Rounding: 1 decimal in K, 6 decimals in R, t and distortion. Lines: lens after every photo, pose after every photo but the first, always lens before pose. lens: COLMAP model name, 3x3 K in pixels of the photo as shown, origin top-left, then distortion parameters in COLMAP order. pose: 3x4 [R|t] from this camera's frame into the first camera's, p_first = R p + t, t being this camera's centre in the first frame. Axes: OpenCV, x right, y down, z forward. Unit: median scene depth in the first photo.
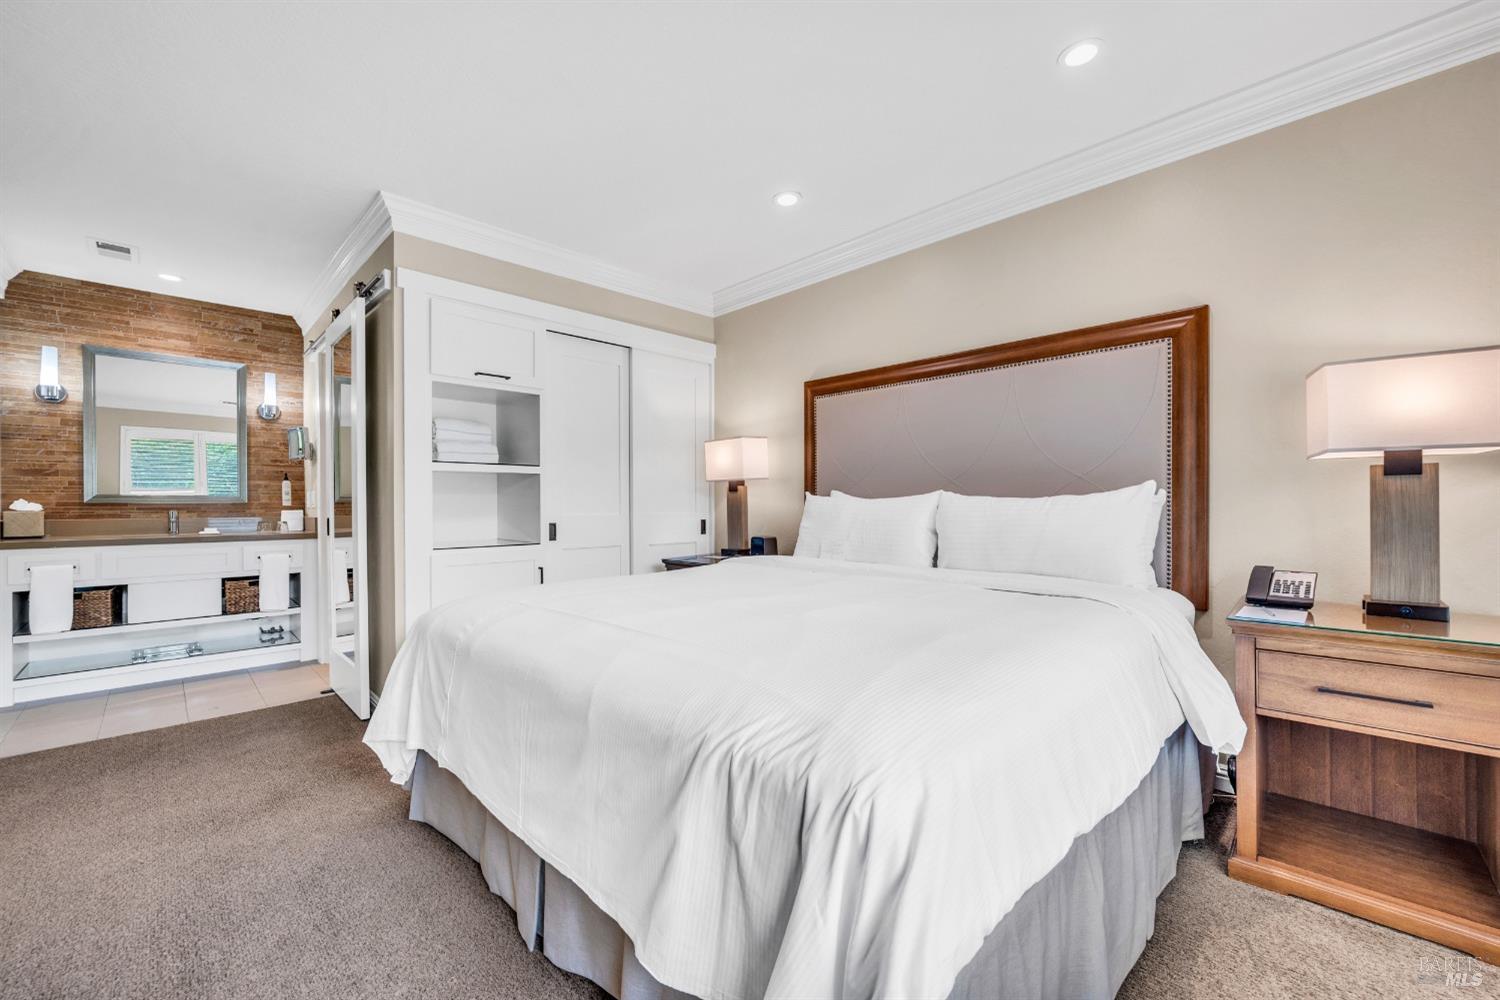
lens RADIAL K [[590.5, 0, 756.9], [0, 590.5, 503.2], [0, 0, 1]] dist [0.000039, -0.000052]
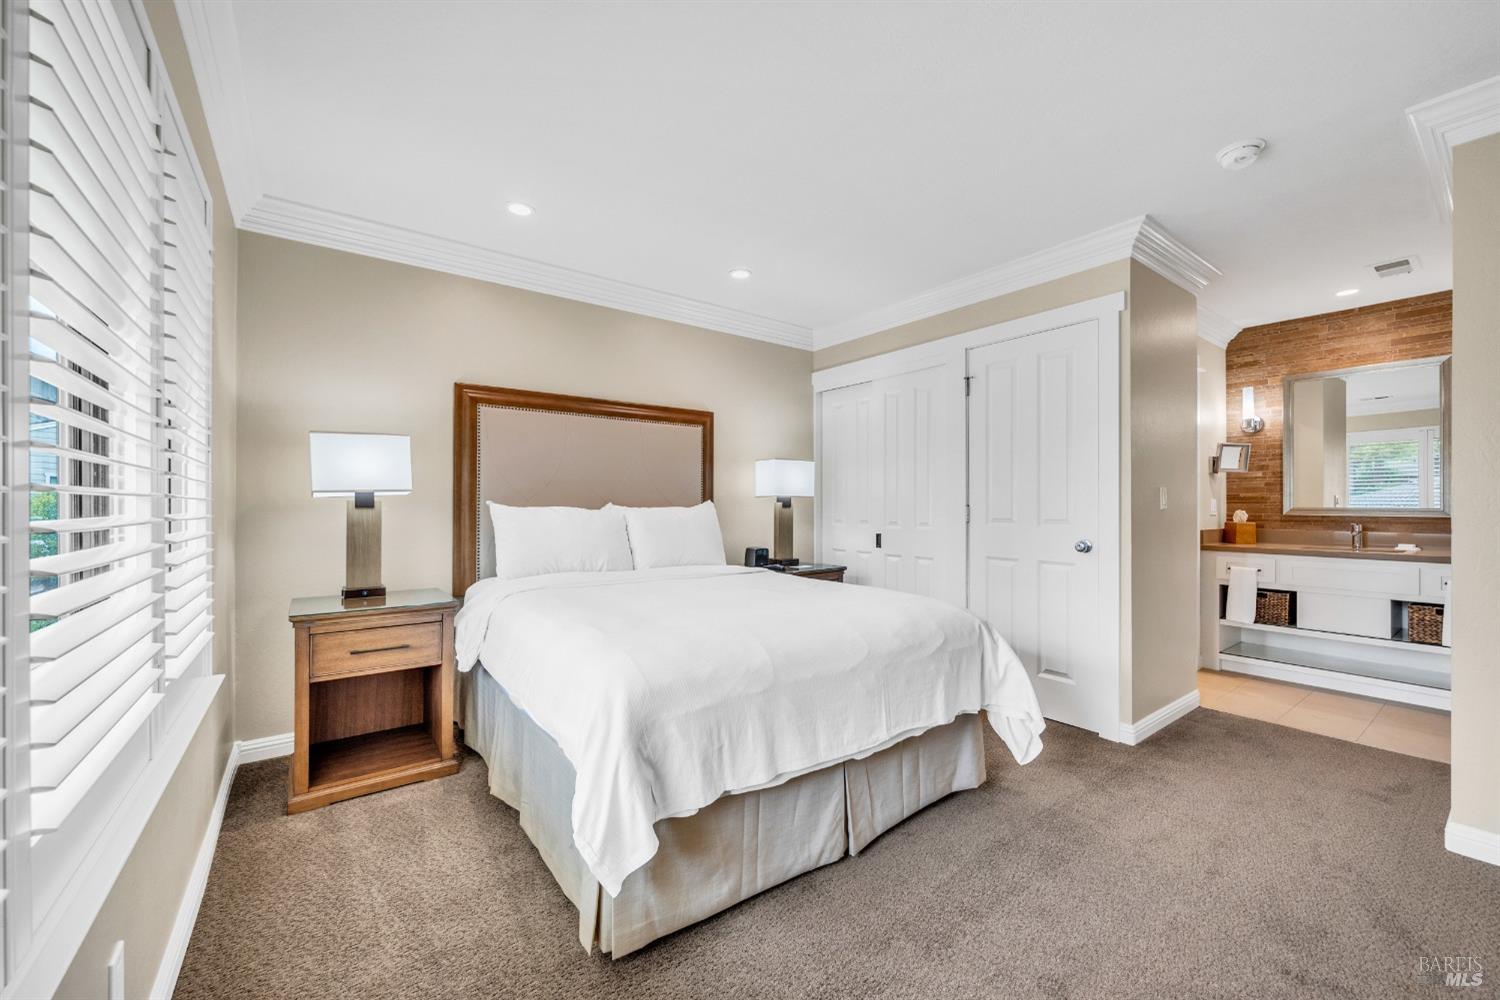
lens RADIAL K [[590.5, 0, 756.9], [0, 590.5, 503.2], [0, 0, 1]] dist [0.000039, -0.000052]
pose [[-0.150821, -0.013044, -0.988475, 0.159091], [-0.010325, 0.999879, -0.011619, -0.001499], [0.988507, 0.008454, -0.150938, 0.171544]]
